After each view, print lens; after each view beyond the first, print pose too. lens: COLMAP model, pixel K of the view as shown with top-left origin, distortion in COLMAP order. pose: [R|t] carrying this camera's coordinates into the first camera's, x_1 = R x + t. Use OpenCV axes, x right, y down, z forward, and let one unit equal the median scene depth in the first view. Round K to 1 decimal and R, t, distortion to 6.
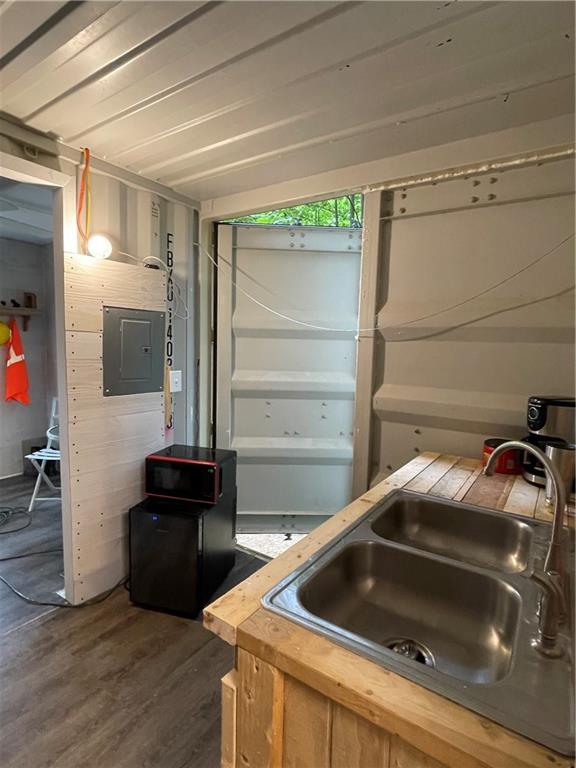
lens RADIAL K [[404.0, 0, 289.4], [0, 404.0, 381.9], [0, 0, 1]] dist [0.001519, -0.000129]
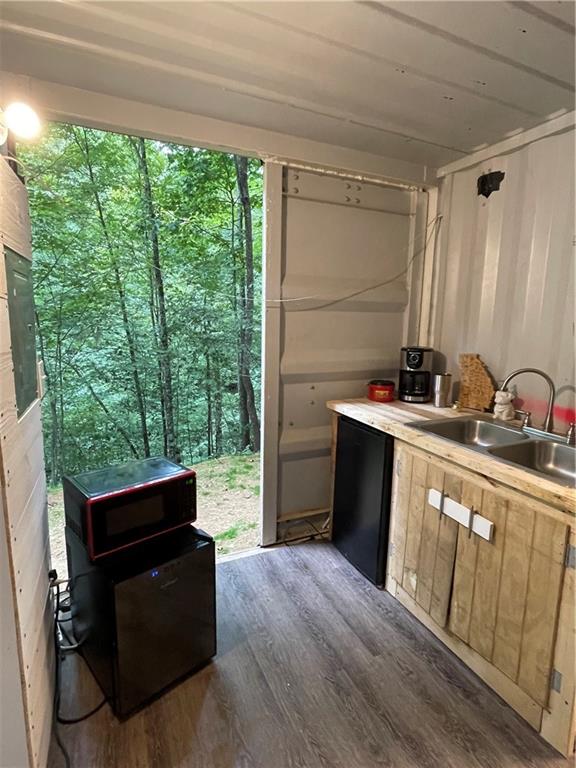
lens RADIAL K [[404.0, 0, 289.1], [0, 404.0, 384.0], [0, 0, 1]] dist [0.001519, -0.000129]
pose [[0.521276, -0.156831, 0.838854, -0.754943], [0.083151, 0.987625, 0.132975, -0.054932], [-0.849328, 0.000435, 0.527866, 0.451374]]
